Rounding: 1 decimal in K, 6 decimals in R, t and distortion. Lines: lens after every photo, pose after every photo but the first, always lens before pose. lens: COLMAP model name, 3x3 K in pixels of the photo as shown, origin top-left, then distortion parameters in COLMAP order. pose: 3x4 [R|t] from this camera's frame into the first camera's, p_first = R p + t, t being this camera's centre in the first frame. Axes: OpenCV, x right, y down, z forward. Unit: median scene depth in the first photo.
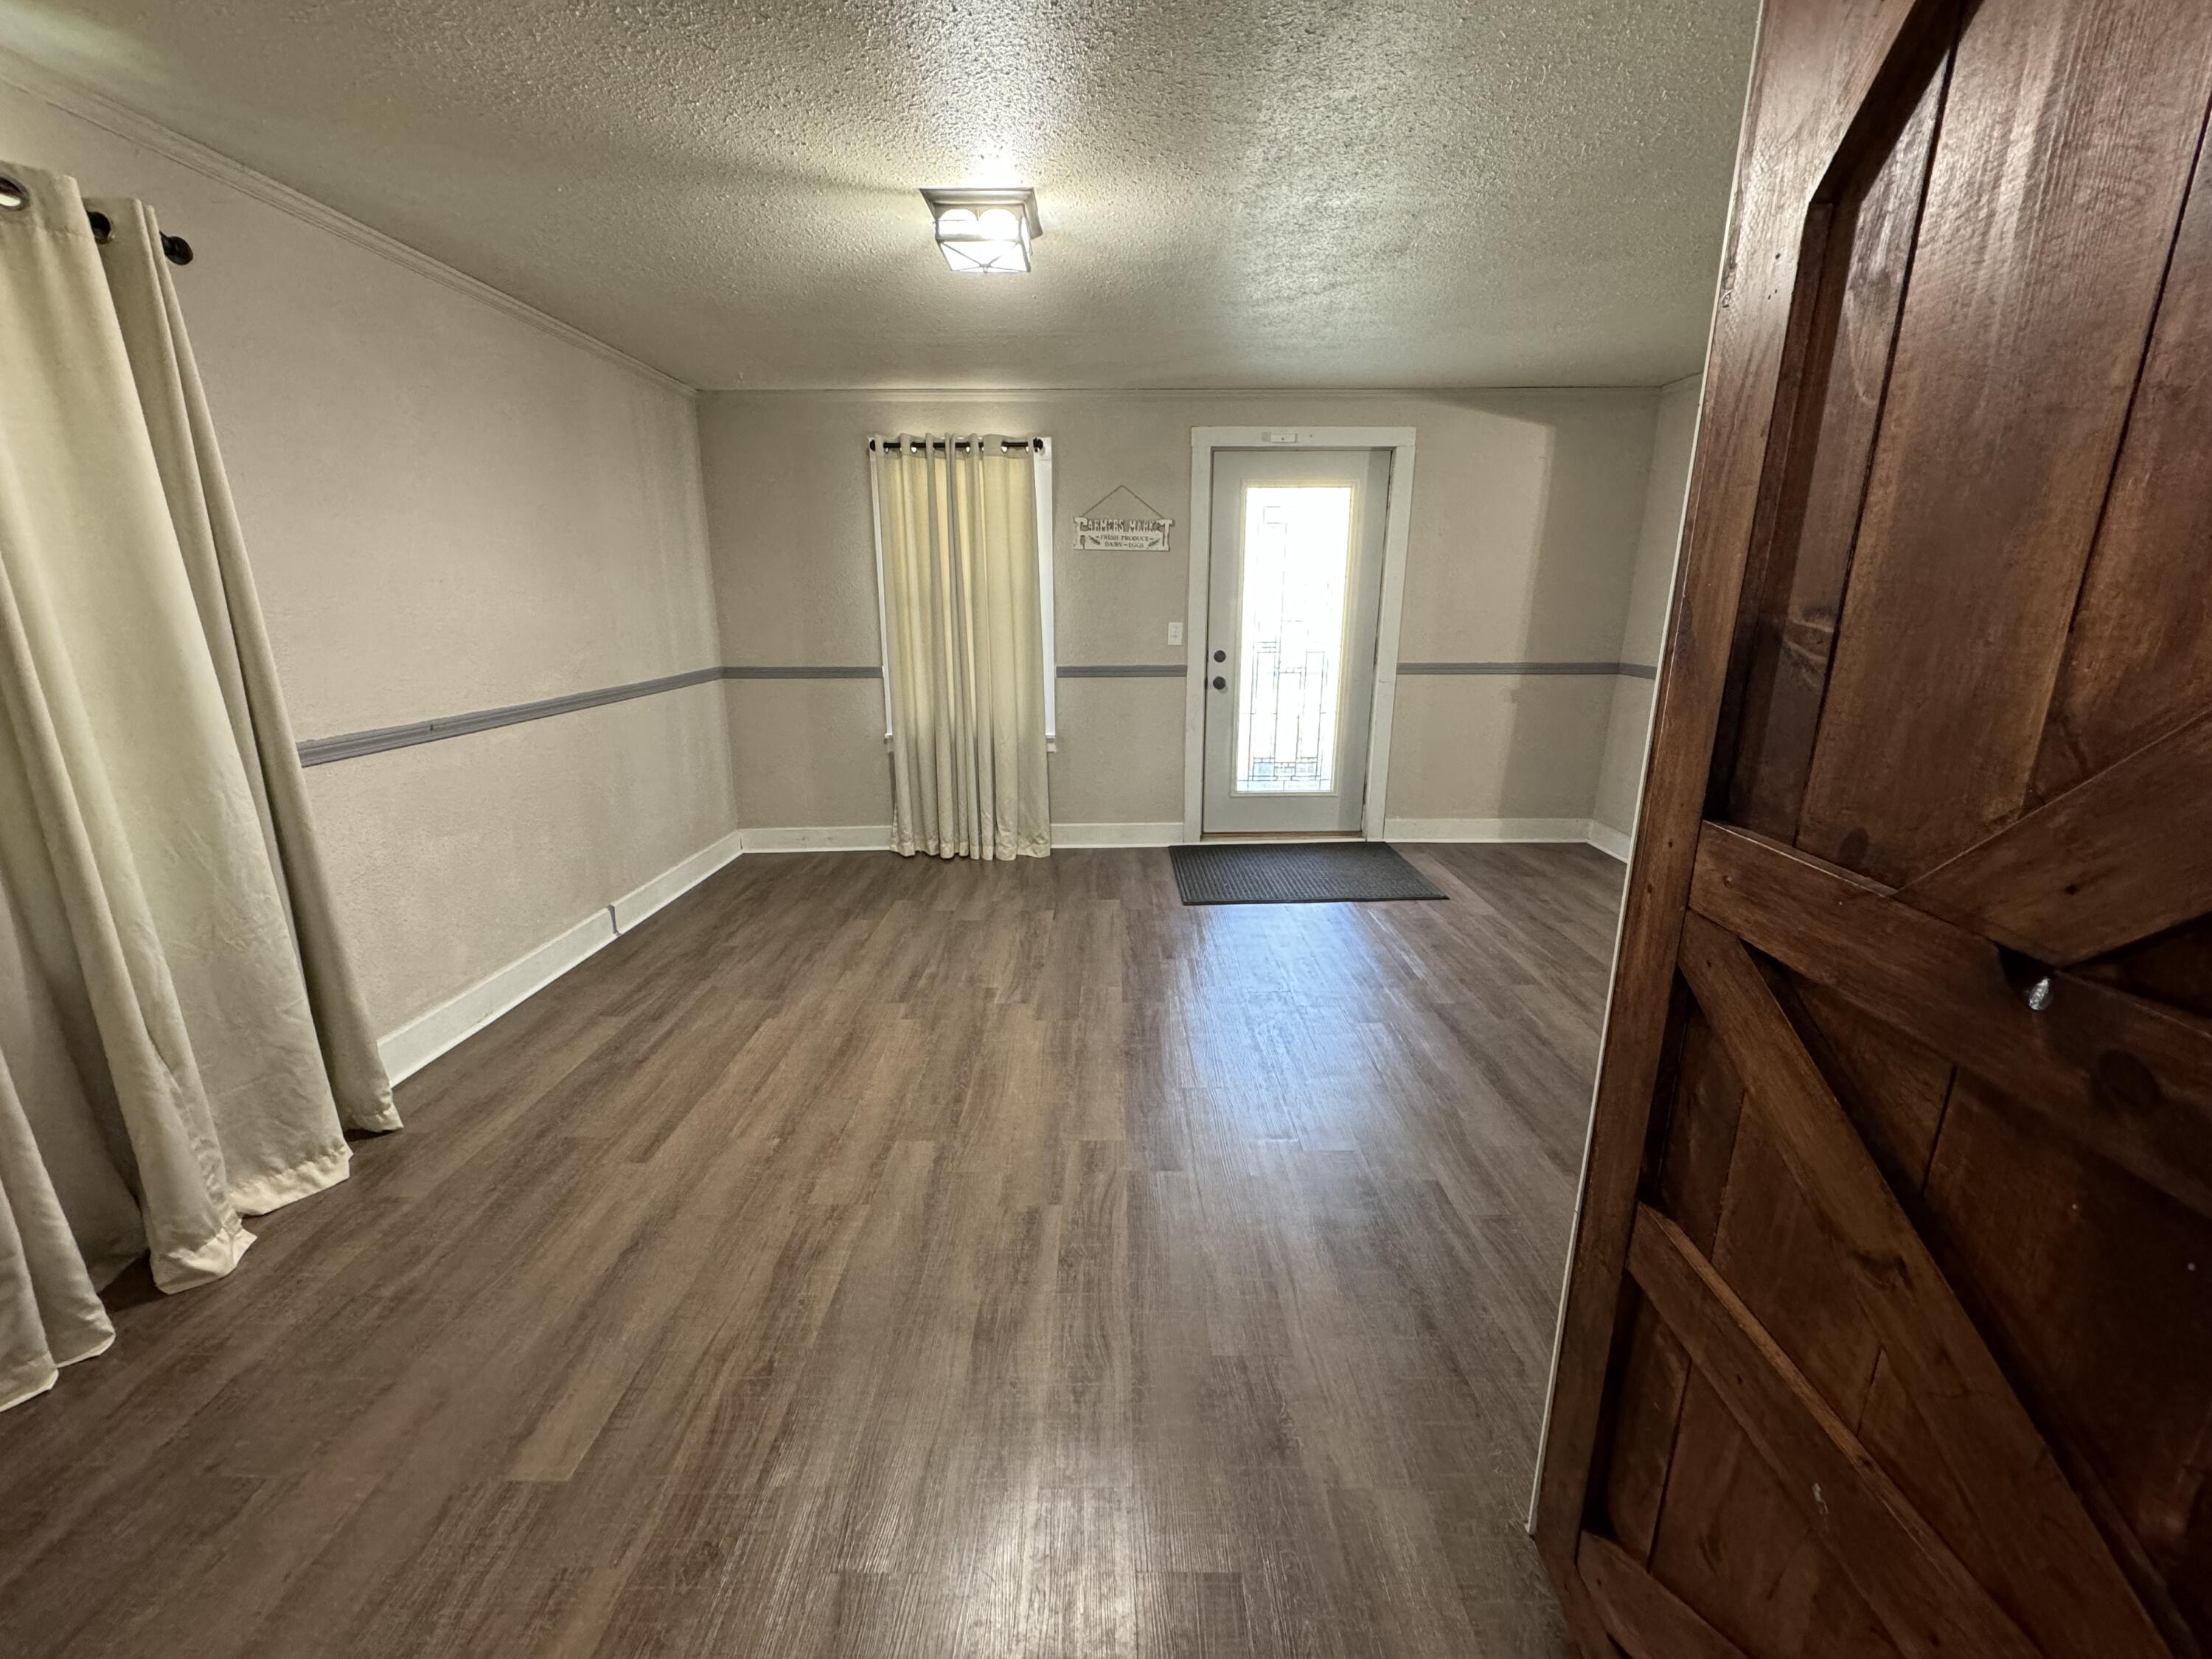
lens RADIAL K [[879.5, 0, 1103.3], [0, 879.5, 829.9], [0, 0, 1]] dist [-0.002896, 0.000092]
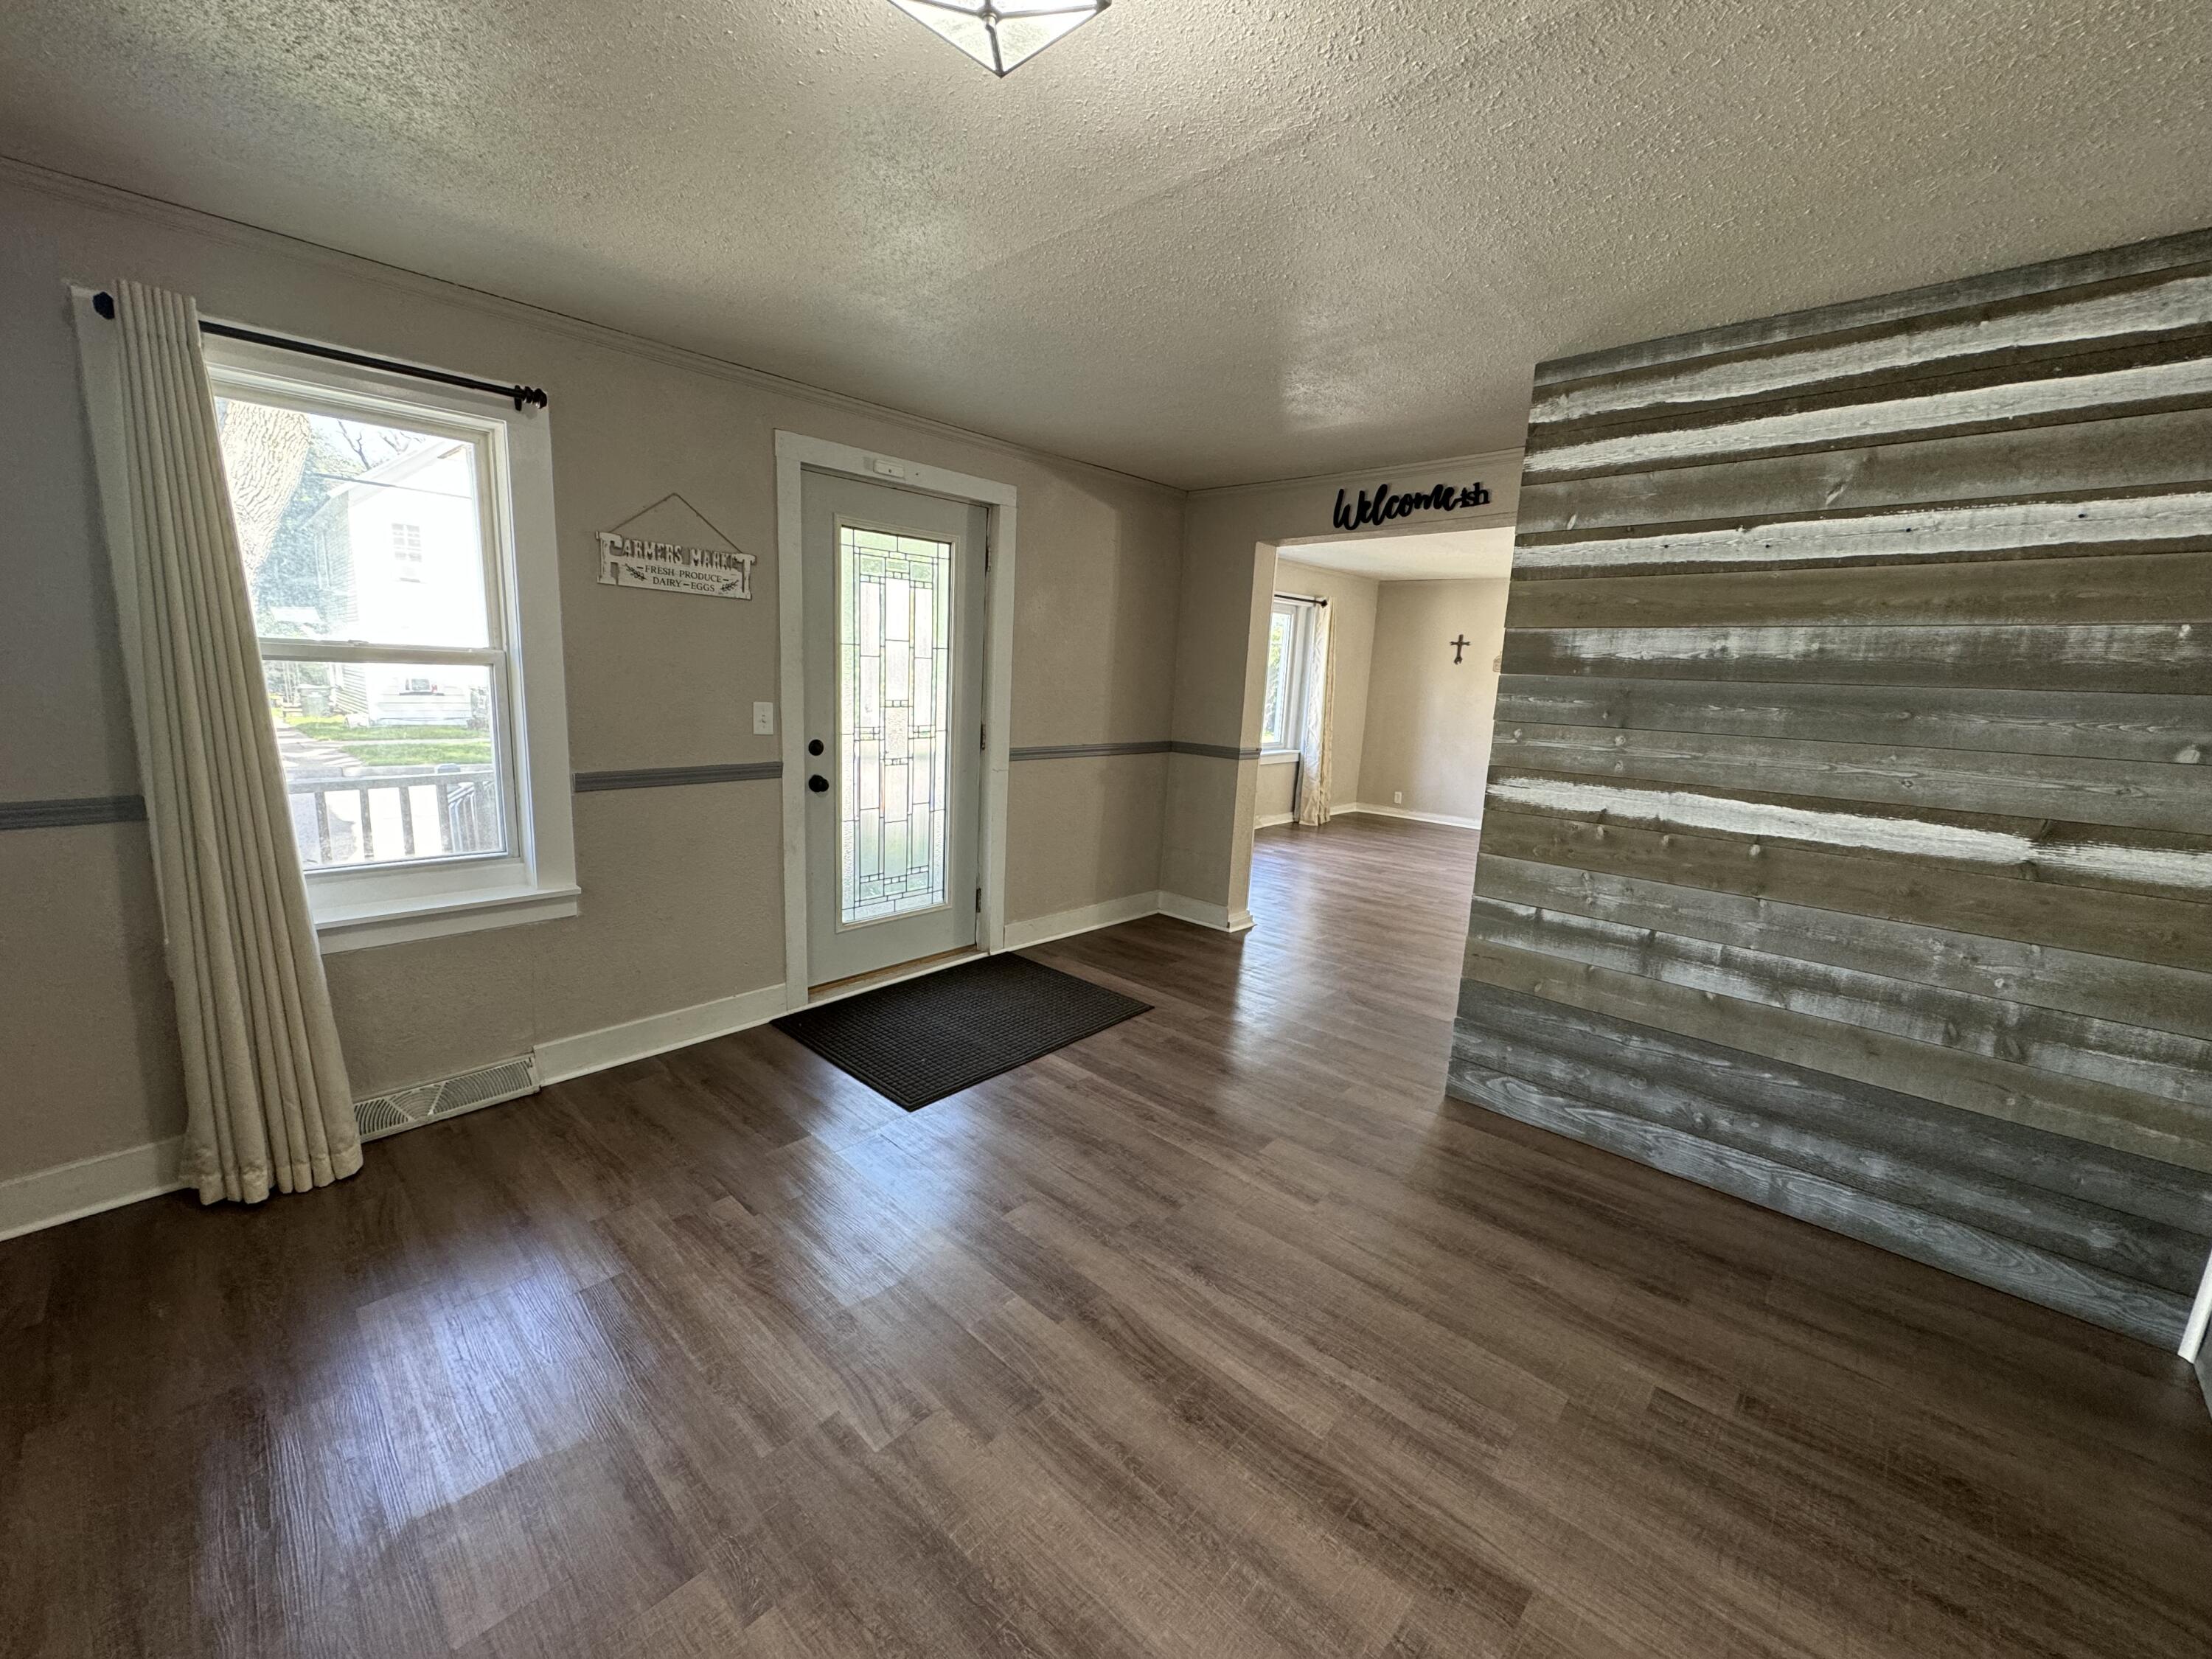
lens RADIAL K [[879.5, 0, 1104.0], [0, 879.5, 824.9], [0, 0, 1]] dist [-0.002896, 0.000092]
pose [[0.677143, -0.097529, 0.729359, -0.249686], [0.147551, 0.989043, -0.004734, -0.097010], [-0.720906, 0.110824, 0.684115, 0.342508]]
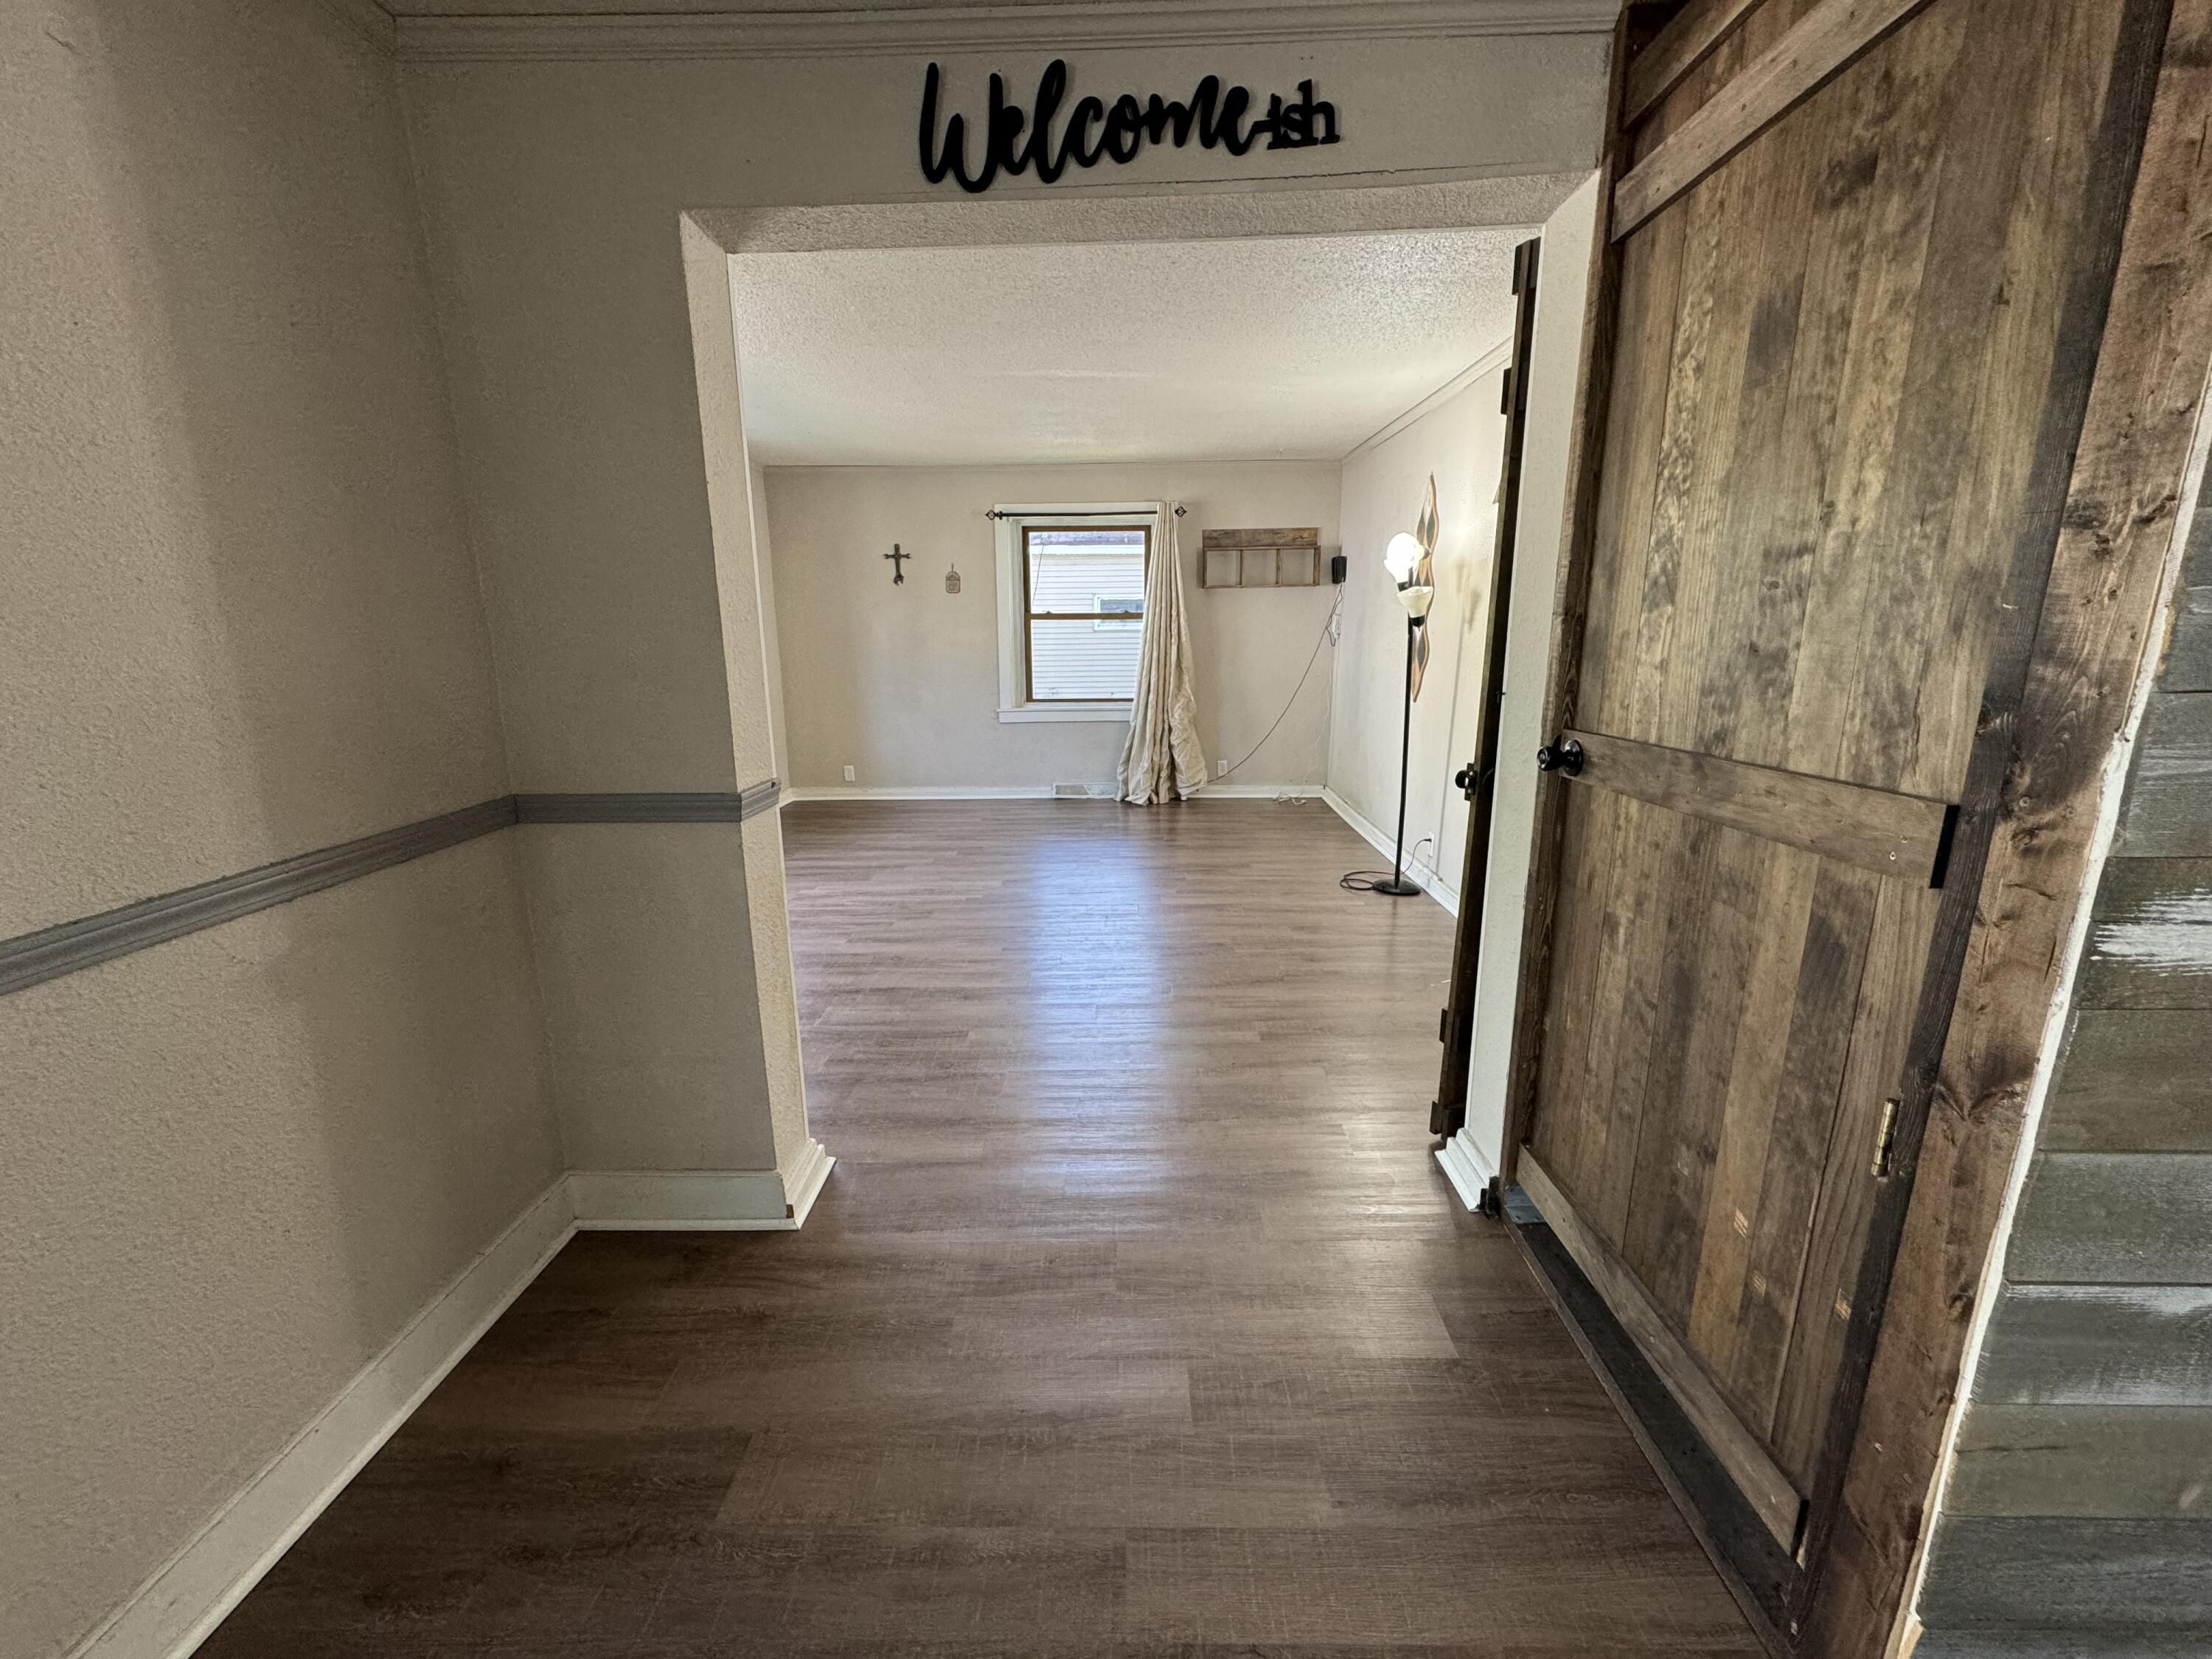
lens RADIAL K [[879.5, 0, 1106.7], [0, 879.5, 827.7], [0, 0, 1]] dist [-0.002896, 0.000092]
pose [[0.005405, -0.232237, 0.972644, 0.211826], [0.268145, 0.937374, 0.222326, -0.192530], [-0.963363, 0.259608, 0.067340, 0.725572]]
